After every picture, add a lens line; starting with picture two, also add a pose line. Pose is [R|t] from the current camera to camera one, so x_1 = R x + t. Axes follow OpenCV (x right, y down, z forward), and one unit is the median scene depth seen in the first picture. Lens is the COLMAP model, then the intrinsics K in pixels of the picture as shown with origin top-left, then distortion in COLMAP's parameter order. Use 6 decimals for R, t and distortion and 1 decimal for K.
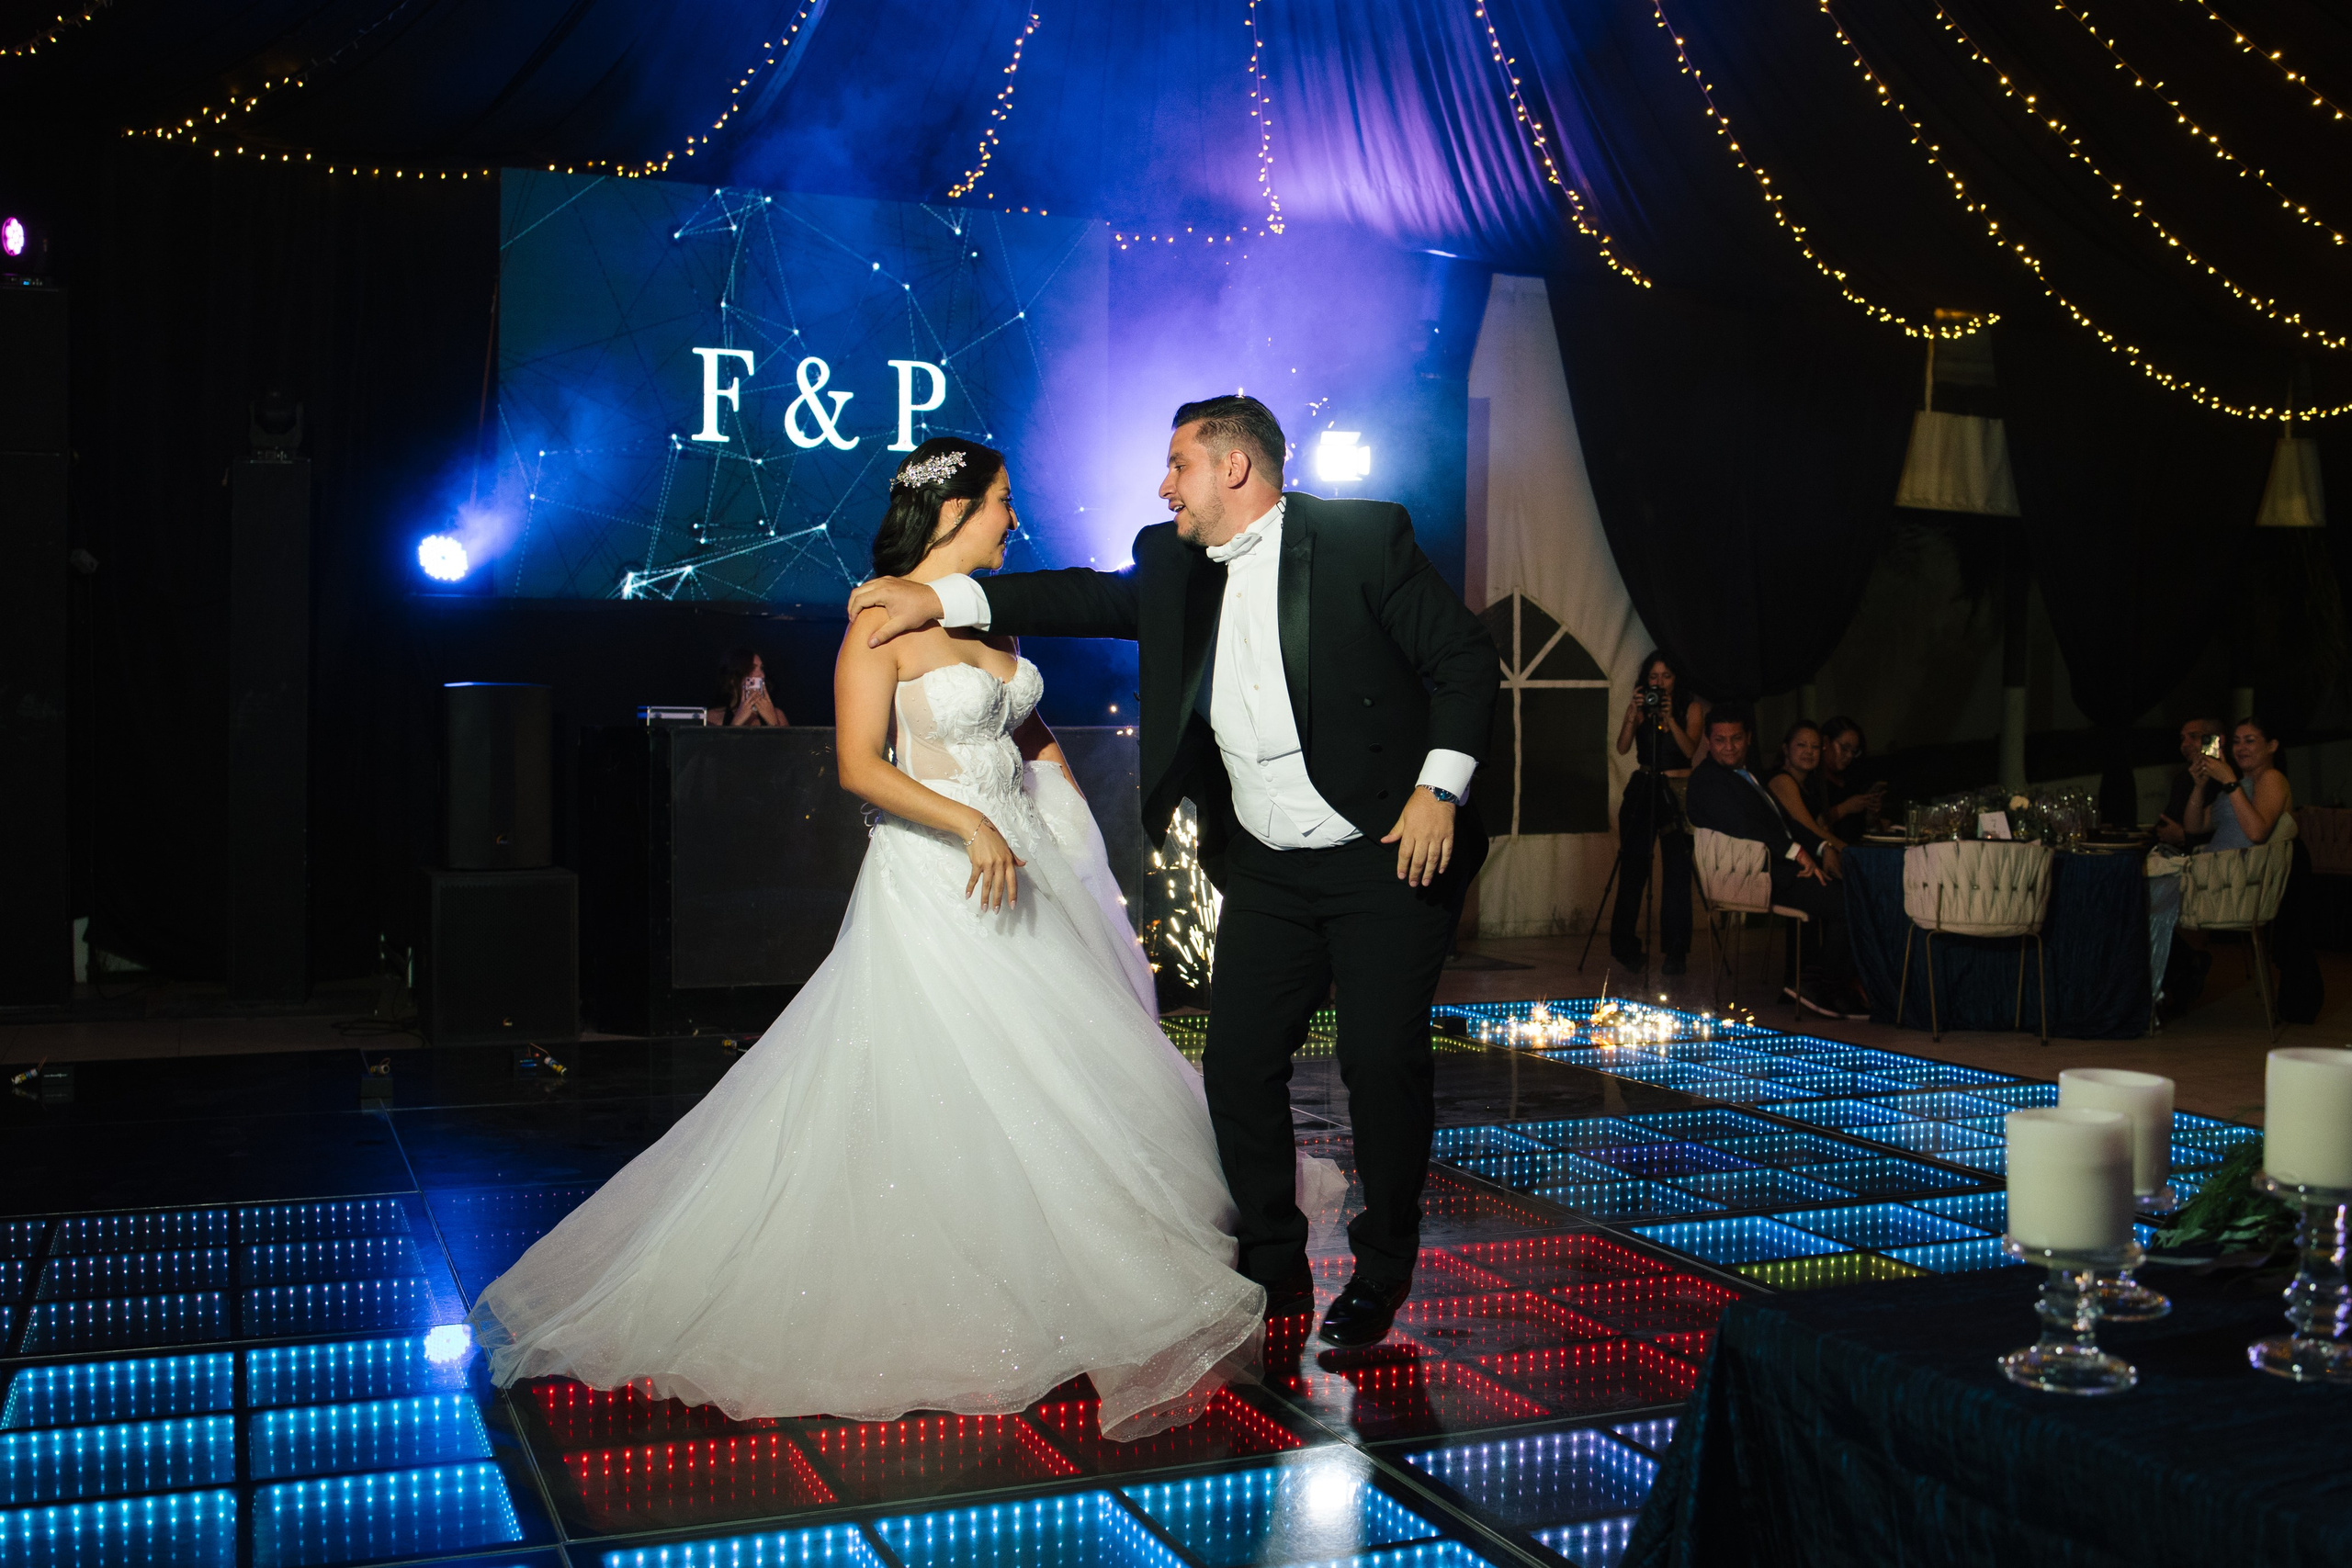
lens RADIAL K [[2413.0, 0, 1176.0], [0, 2413.0, 784.0], [0, 0, 1]] dist [0.016659, 0.028040]
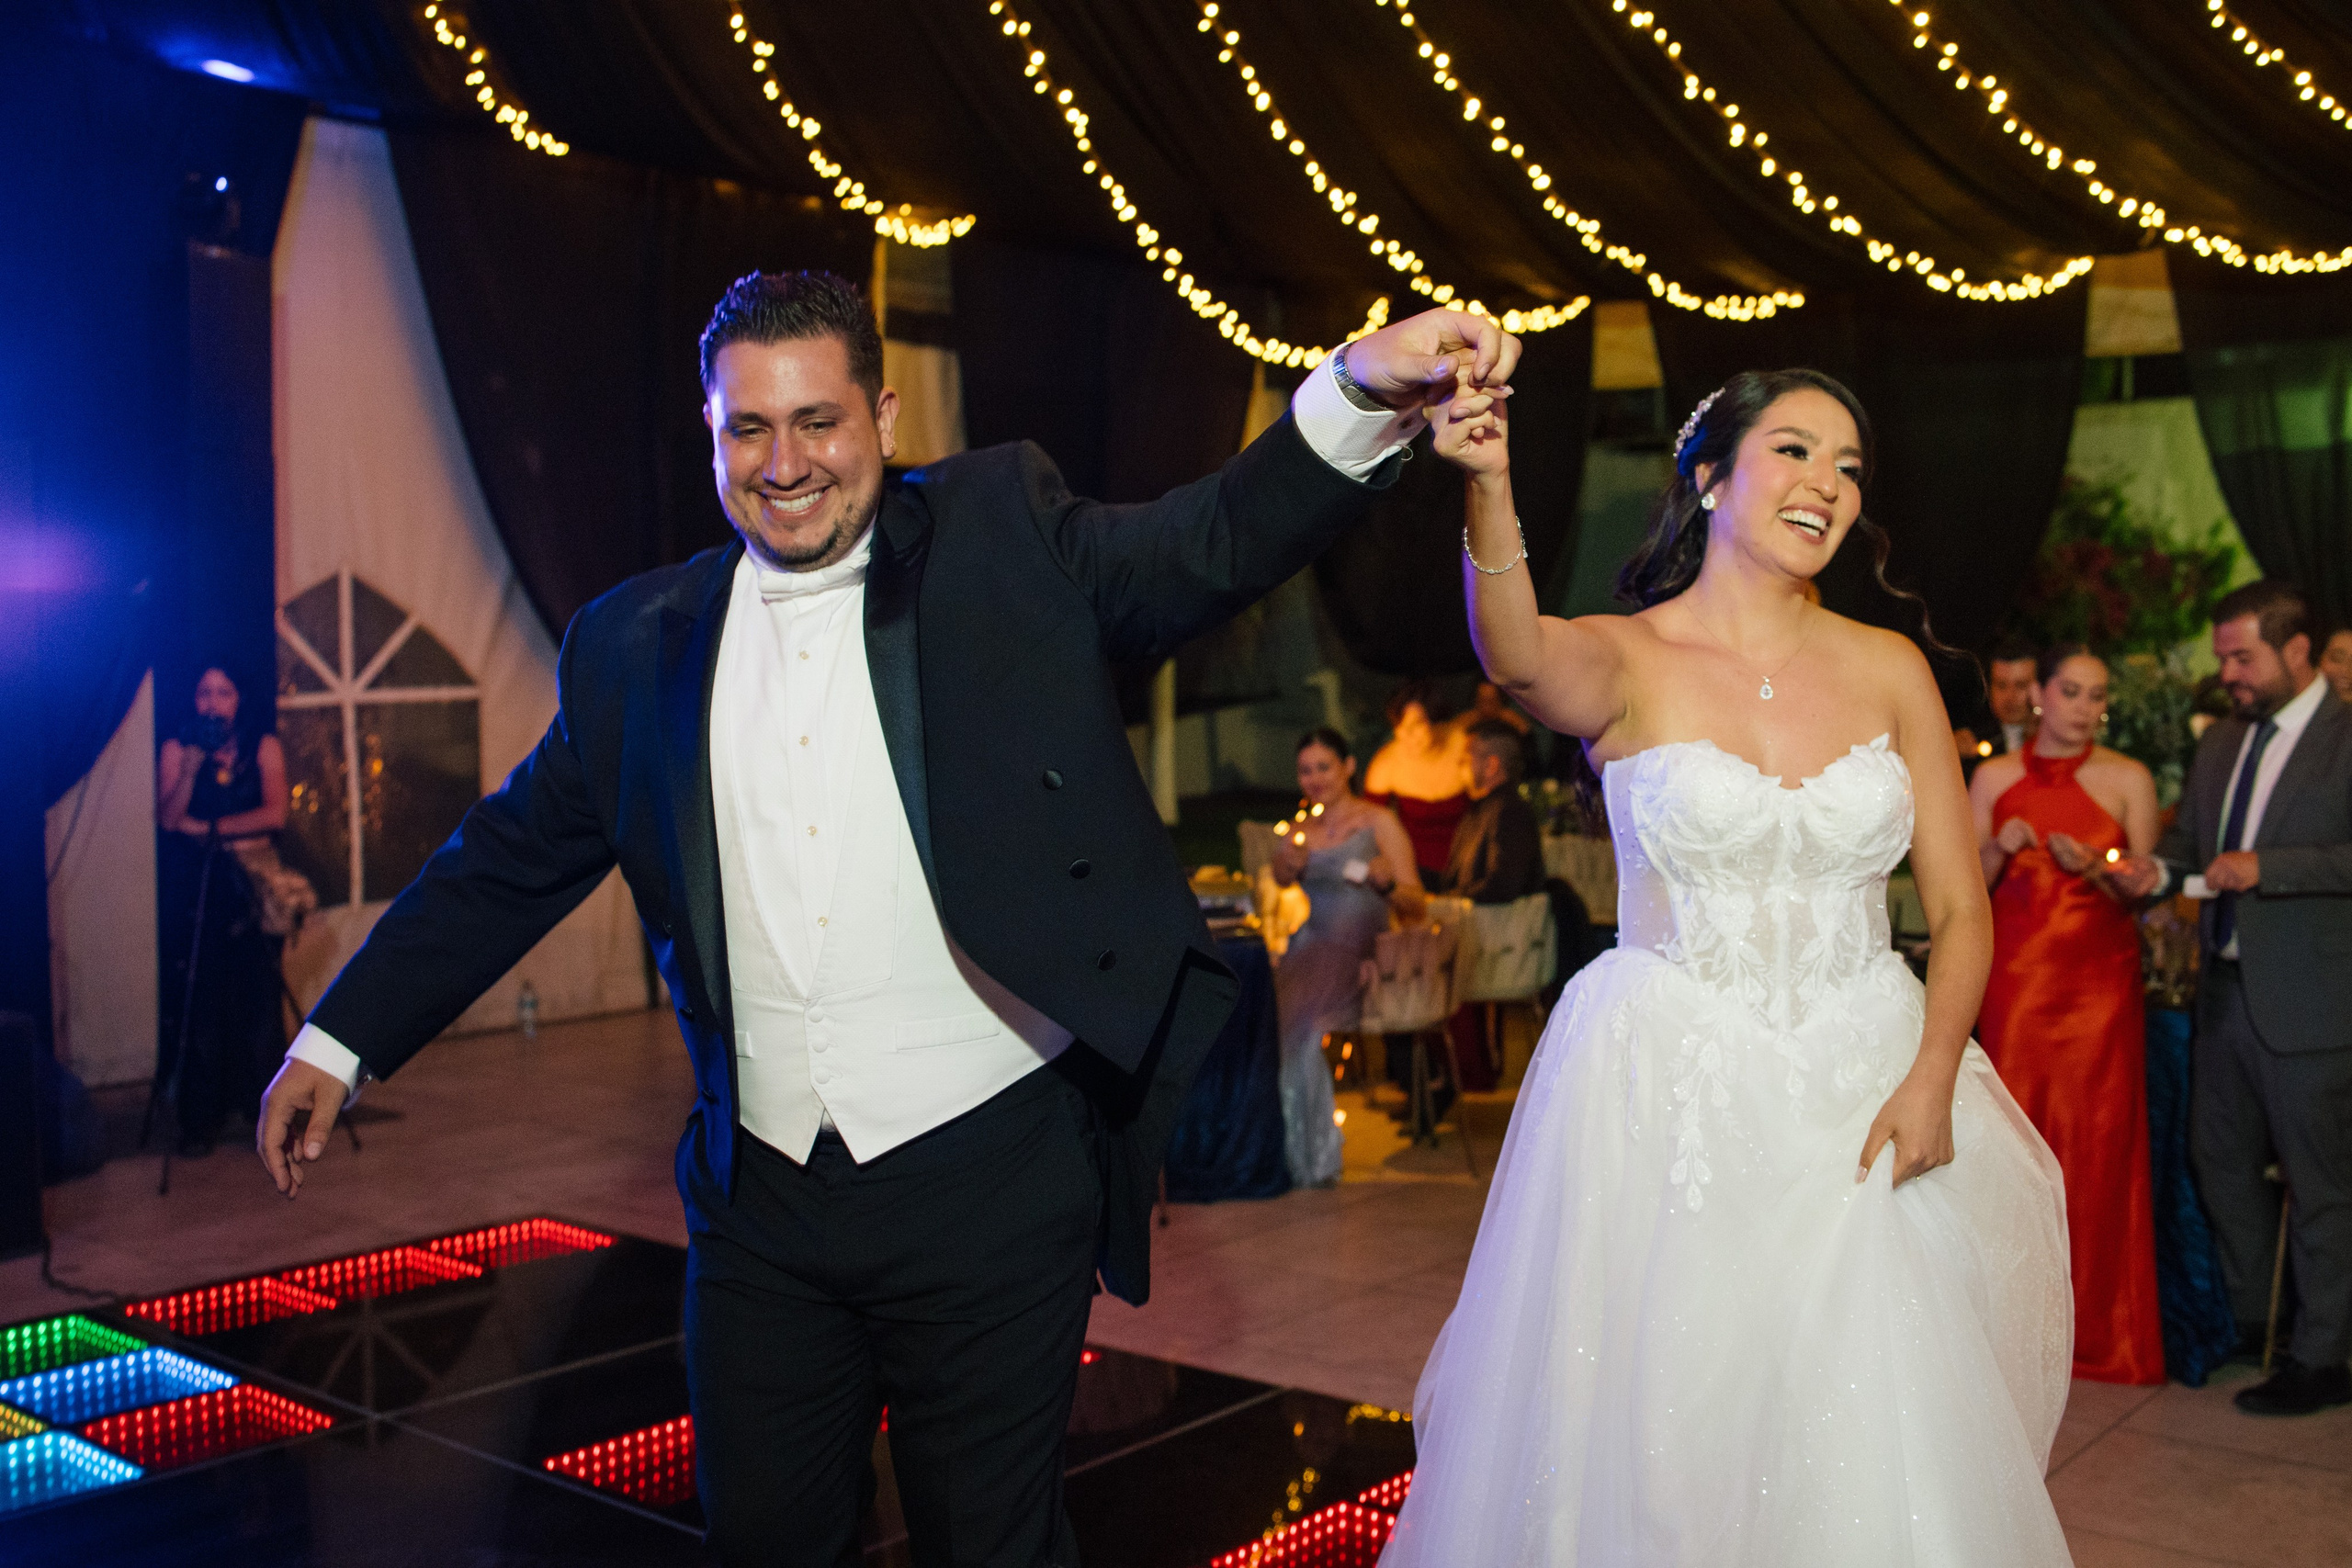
lens RADIAL K [[2445.2, 0, 1159.2], [0, 2445.2, 763.6], [0, 0, 1]] dist [-0.067130, 0.052829]
pose [[0.897879, -0.039549, 0.438461, 0.047126], [0.035944, 0.999217, 0.016525, -0.032883], [-0.438772, 0.000922, 0.898598, 0.327704]]
